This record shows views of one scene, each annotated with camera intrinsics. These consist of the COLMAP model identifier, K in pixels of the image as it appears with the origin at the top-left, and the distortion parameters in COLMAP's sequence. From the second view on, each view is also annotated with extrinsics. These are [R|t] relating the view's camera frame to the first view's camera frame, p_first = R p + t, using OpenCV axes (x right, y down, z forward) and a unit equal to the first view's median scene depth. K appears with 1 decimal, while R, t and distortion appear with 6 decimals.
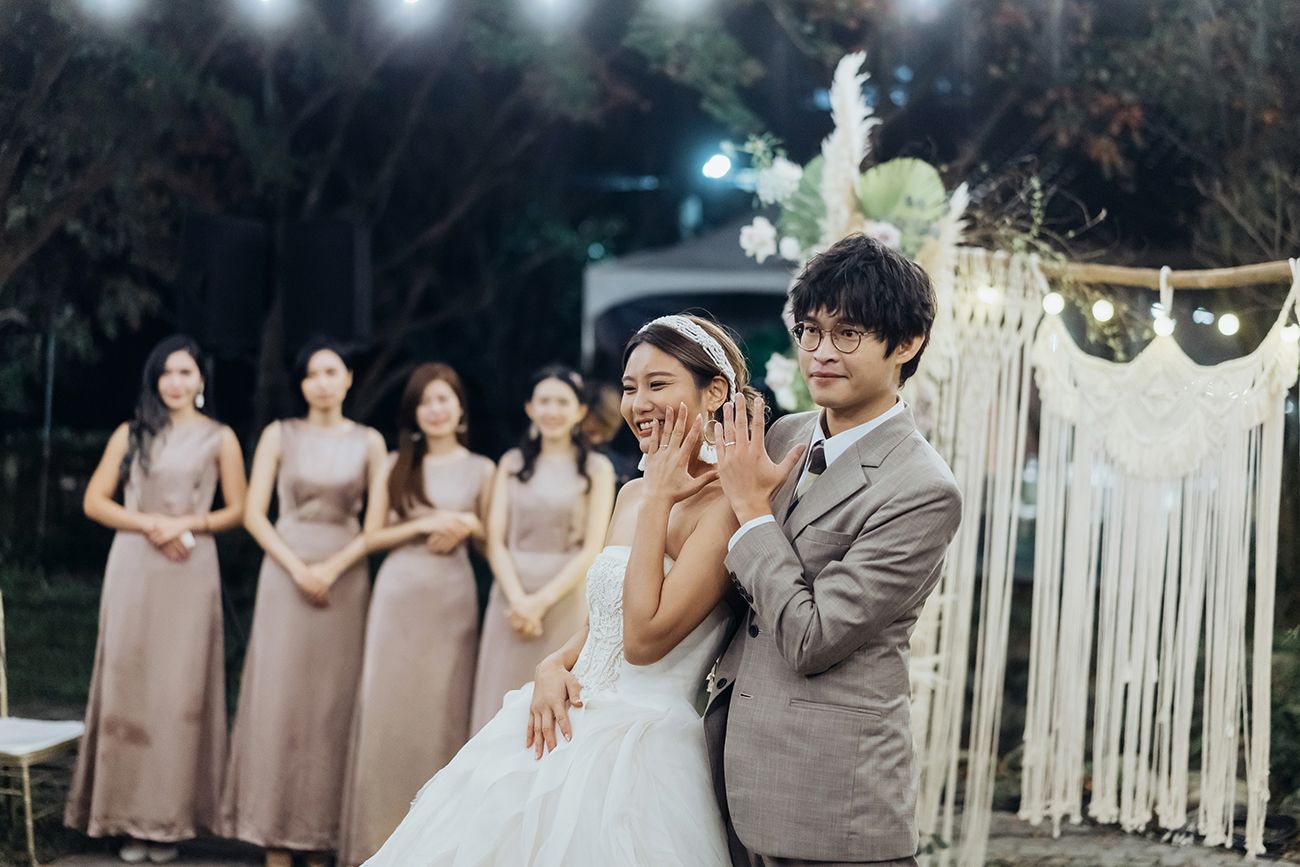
lens RADIAL K [[2050.1, 0, 637.8], [0, 2050.1, 424.7], [0, 0, 1]] dist [0.031323, 0.000000]
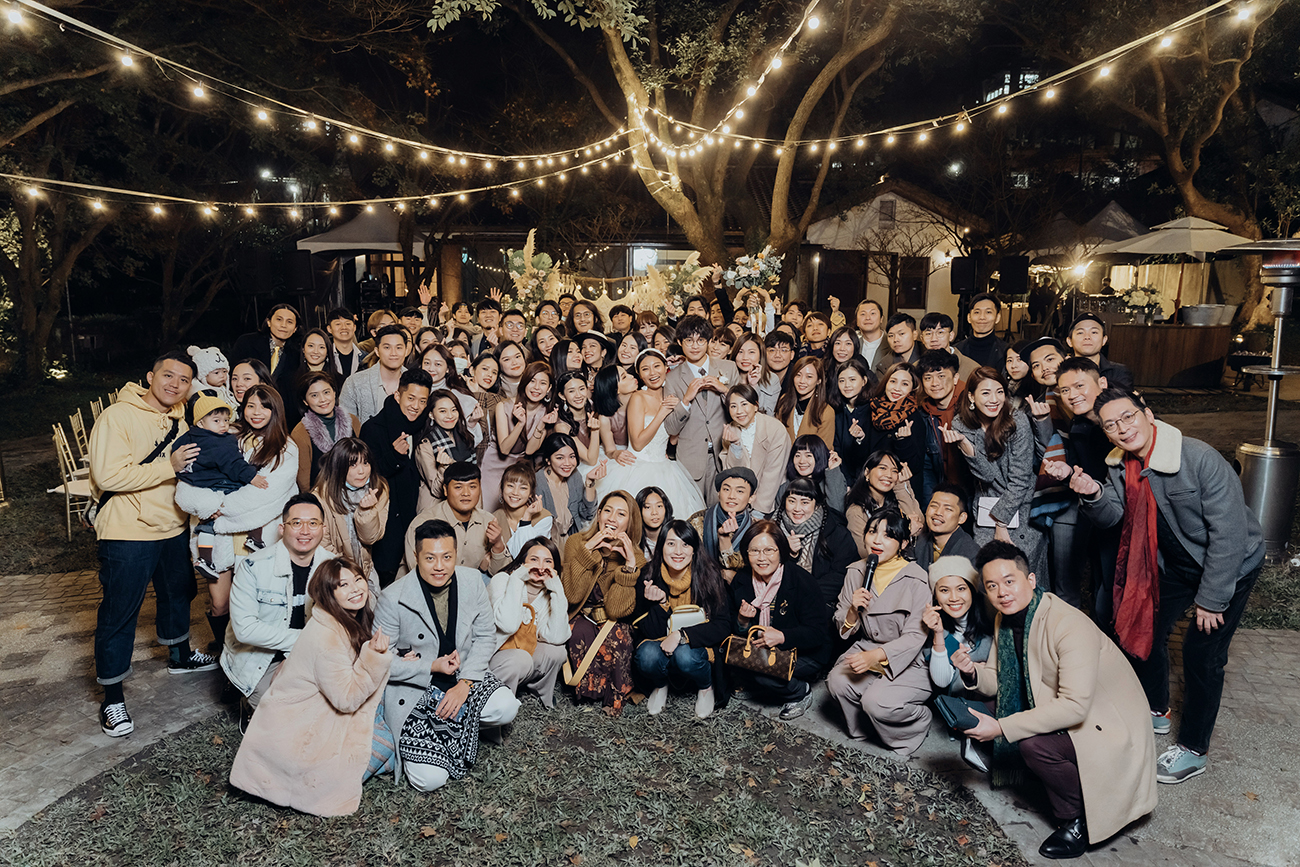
lens RADIAL K [[882.3, 0, 643.7], [0, 882.3, 432.3], [0, 0, 1]] dist [0.005985, 0.005583]
pose [[0.873793, -0.132420, 0.467923, -0.564360], [0.039764, 0.978445, 0.202641, -0.127004], [-0.484670, -0.158460, 0.860224, -0.671125]]
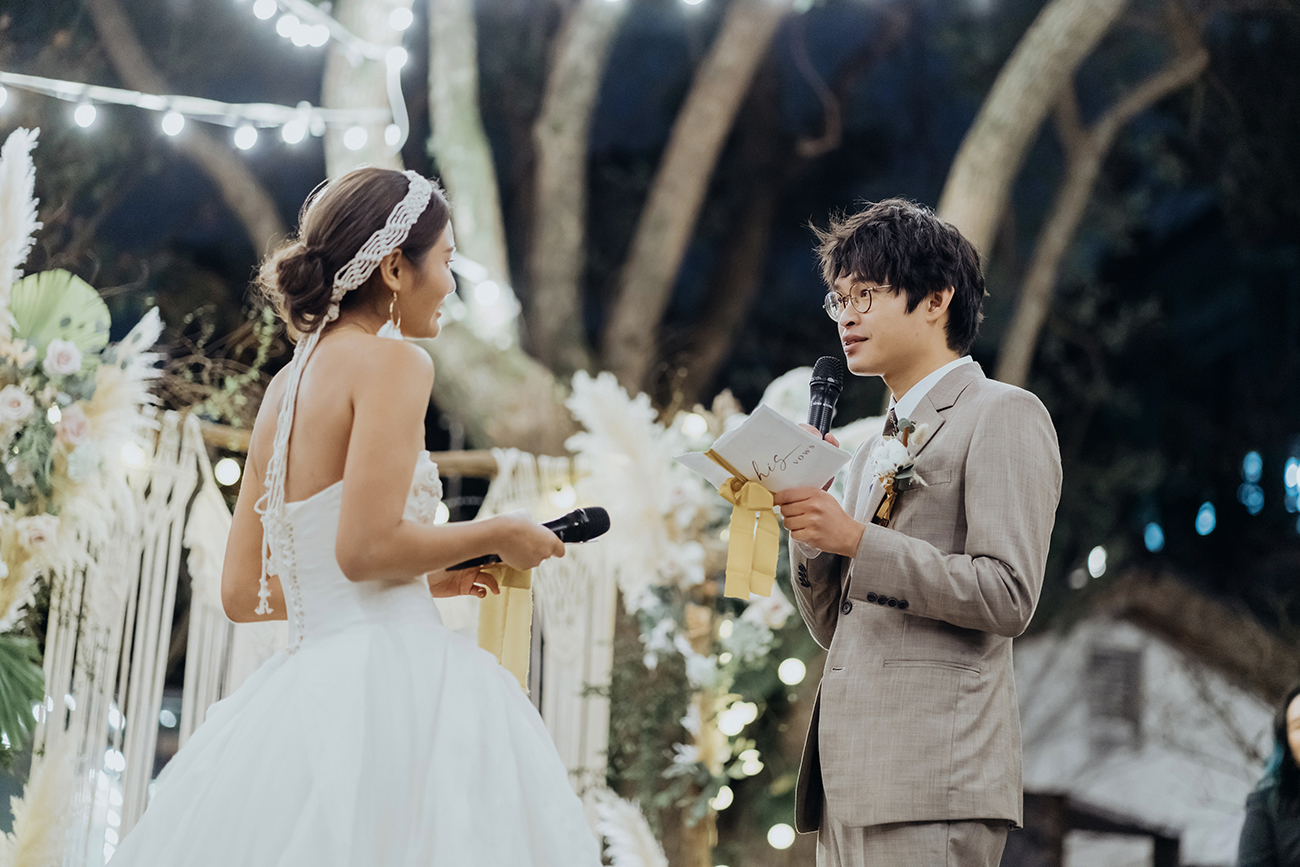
lens RADIAL K [[3068.8, 0, 649.6], [0, 3068.8, 431.8], [0, 0, 1]] dist [0.044384, 0.000000]
pose [[0.734930, 0.153041, 0.660648, -0.480627], [-0.018102, 0.978282, -0.206485, 0.173325], [-0.677901, 0.139793, 0.721739, -0.007344]]
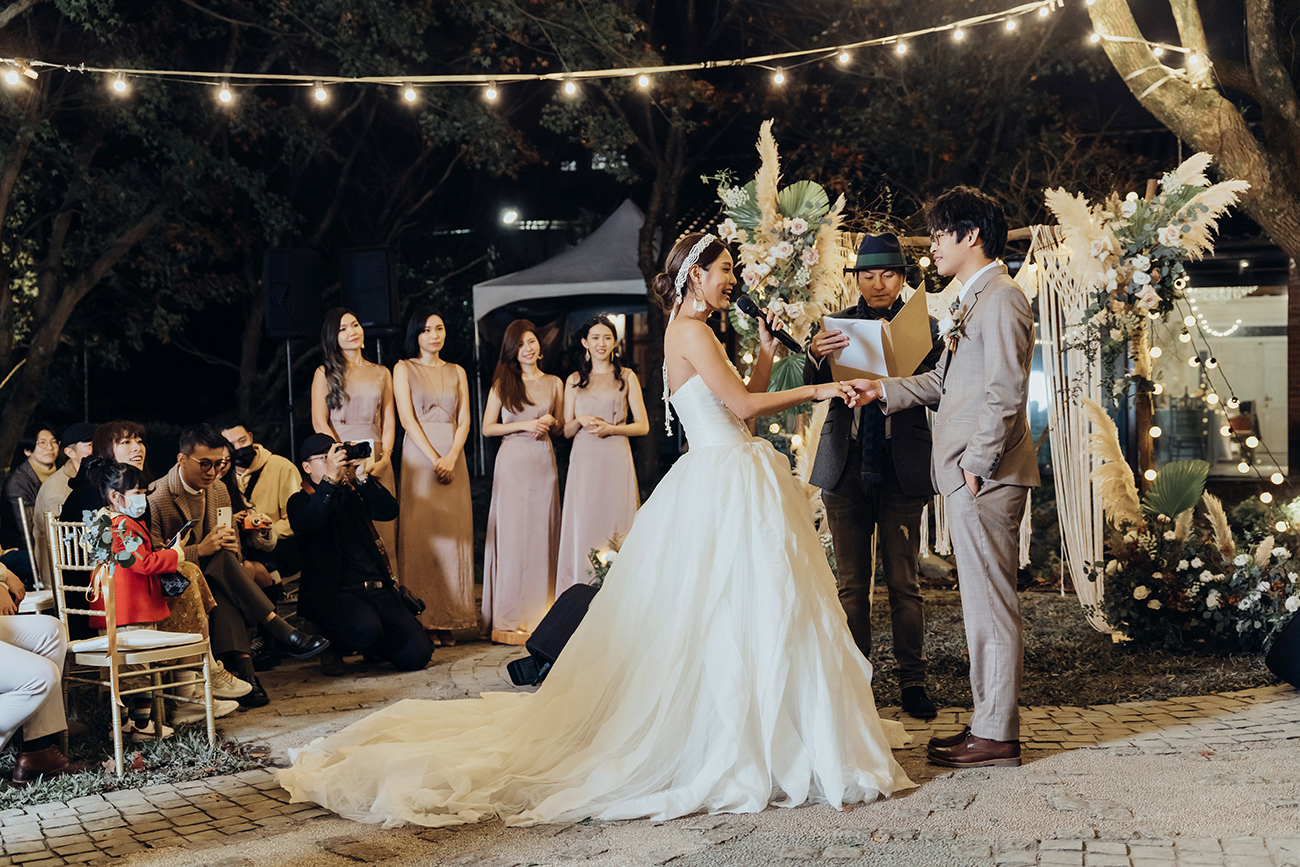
lens RADIAL K [[1578.4, 0, 654.4], [0, 1578.4, 438.3], [0, 0, 1]] dist [0.035986, 0.000000]
pose [[0.987388, -0.067602, 0.143158, -0.195106], [0.065753, 0.997680, 0.017612, 0.053100], [-0.144017, -0.007976, 0.989543, -0.283002]]
